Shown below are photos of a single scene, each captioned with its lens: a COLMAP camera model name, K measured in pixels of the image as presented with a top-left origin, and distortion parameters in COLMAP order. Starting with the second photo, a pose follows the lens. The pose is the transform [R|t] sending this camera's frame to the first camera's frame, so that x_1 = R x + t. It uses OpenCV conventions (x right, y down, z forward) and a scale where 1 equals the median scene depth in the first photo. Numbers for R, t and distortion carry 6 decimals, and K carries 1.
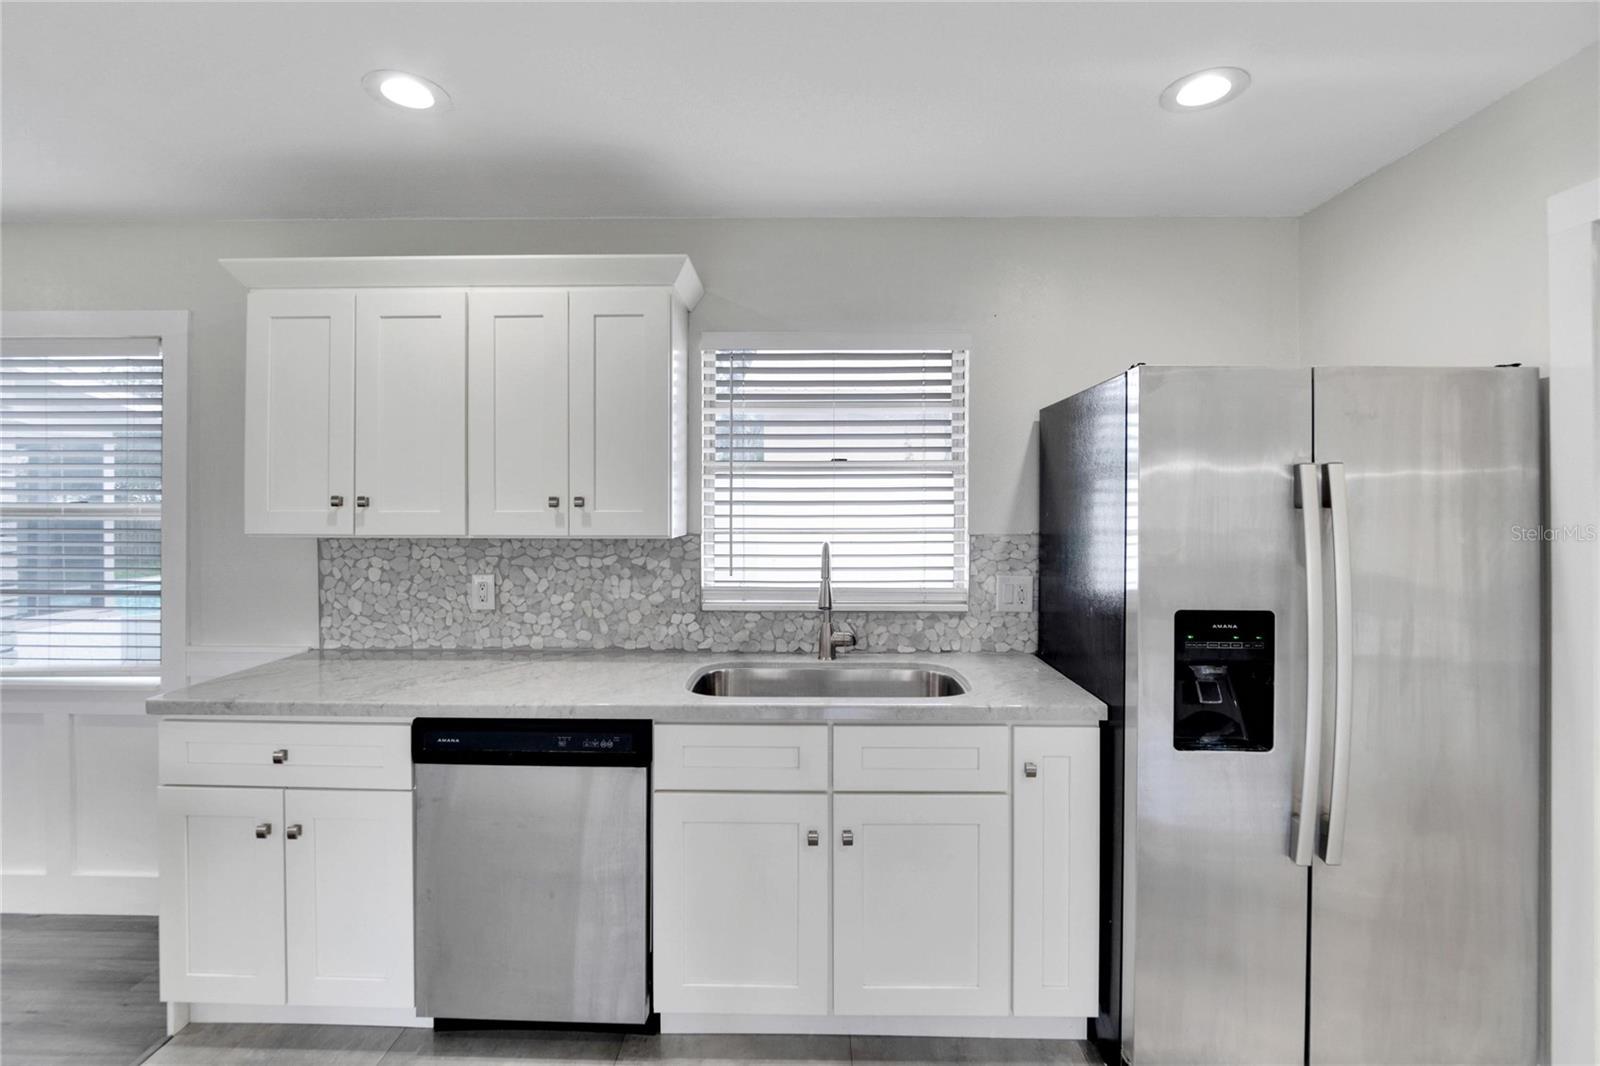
lens RADIAL K [[714.6, 0, 832.1], [0, 714.6, 503.0], [0, 0, 1]] dist [-0.016169, 0.001659]
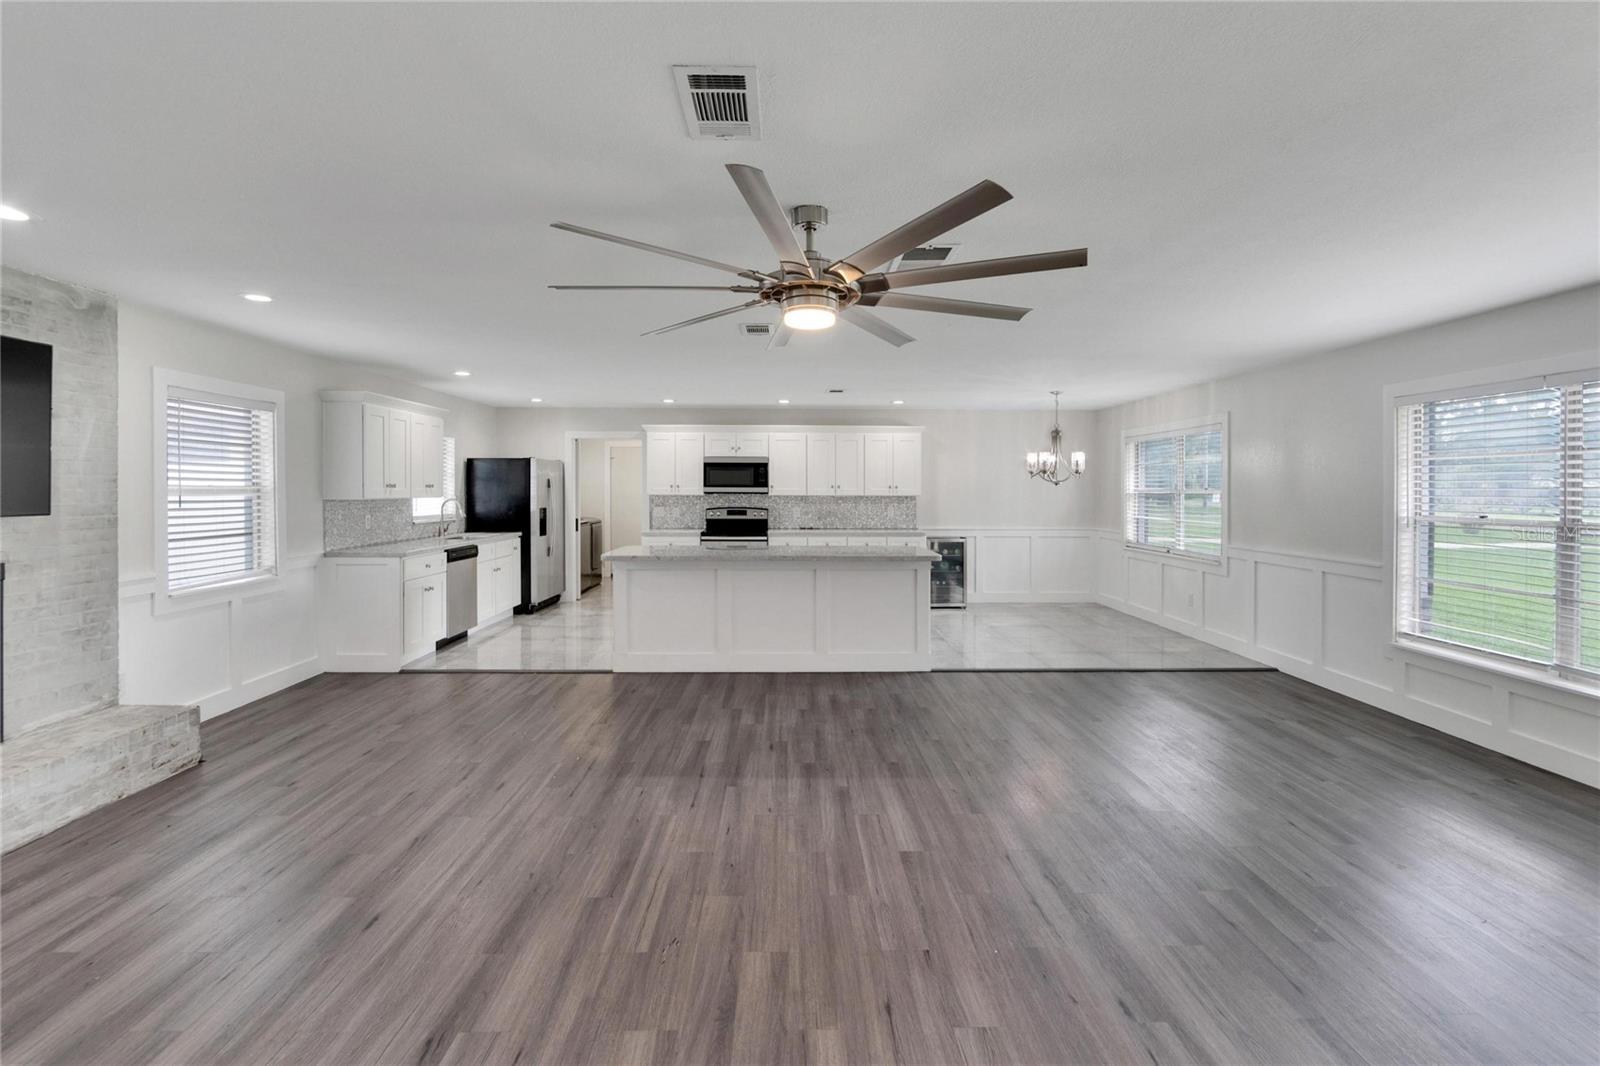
lens RADIAL K [[714.6, 0, 811.8], [0, 714.6, 491.2], [0, 0, 1]] dist [-0.016169, 0.001659]
pose [[-0.061489, -0.006528, 0.998086, -3.045667], [-0.000068, 0.999979, 0.006537, 0.000985], [-0.998108, 0.000334, -0.061488, -0.391673]]
